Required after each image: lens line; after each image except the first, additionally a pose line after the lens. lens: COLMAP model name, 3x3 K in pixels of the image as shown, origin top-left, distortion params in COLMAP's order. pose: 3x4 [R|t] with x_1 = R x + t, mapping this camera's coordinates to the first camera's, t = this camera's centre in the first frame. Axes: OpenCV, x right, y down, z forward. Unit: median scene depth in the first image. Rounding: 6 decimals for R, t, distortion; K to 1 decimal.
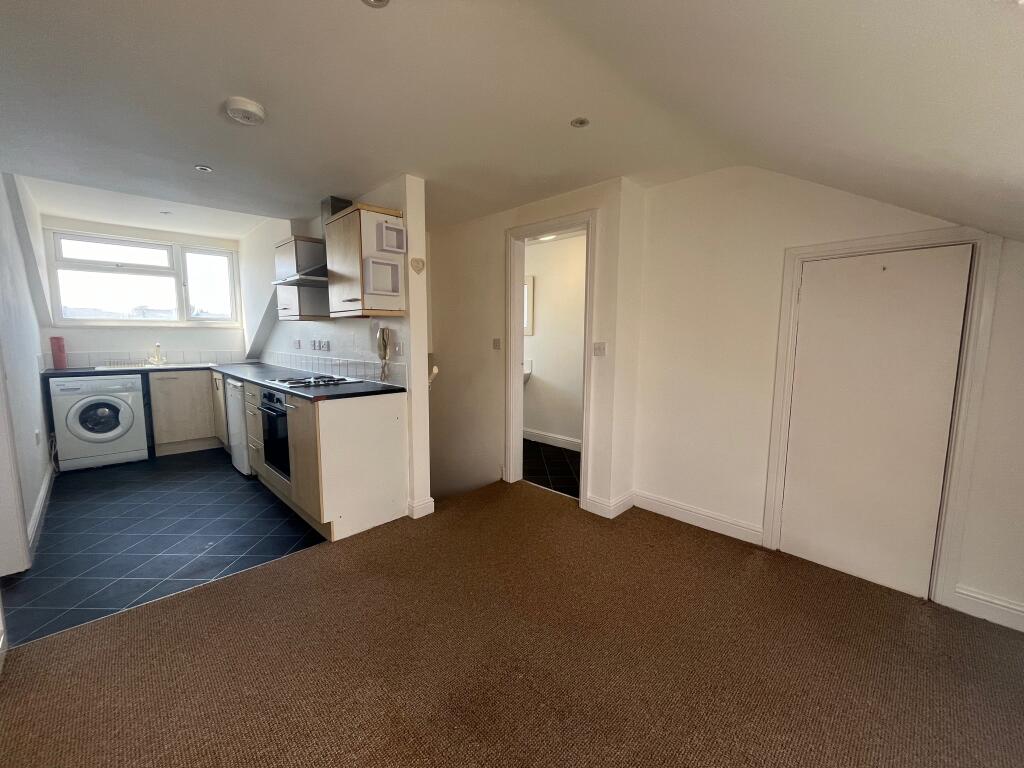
lens RADIAL K [[420.3, 0, 512.0], [0, 420.3, 384.0], [0, 0, 1]] dist [0.001273, 0.000116]
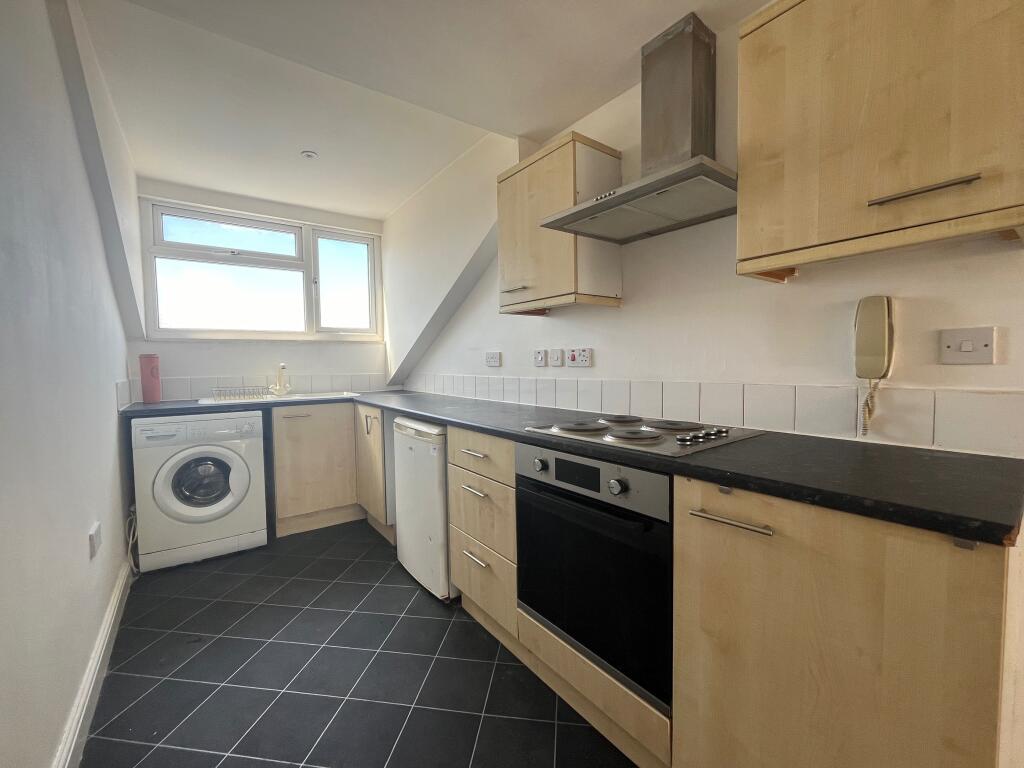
lens RADIAL K [[413.9, 0, 512.0], [0, 413.9, 384.0], [0, 0, 1]] dist [0.000081, 0.000036]
pose [[0.991729, -0.012618, -0.127731, -0.429421], [0.004744, 0.998080, -0.061762, -0.022805], [0.128265, 0.060645, 0.989884, 0.429060]]
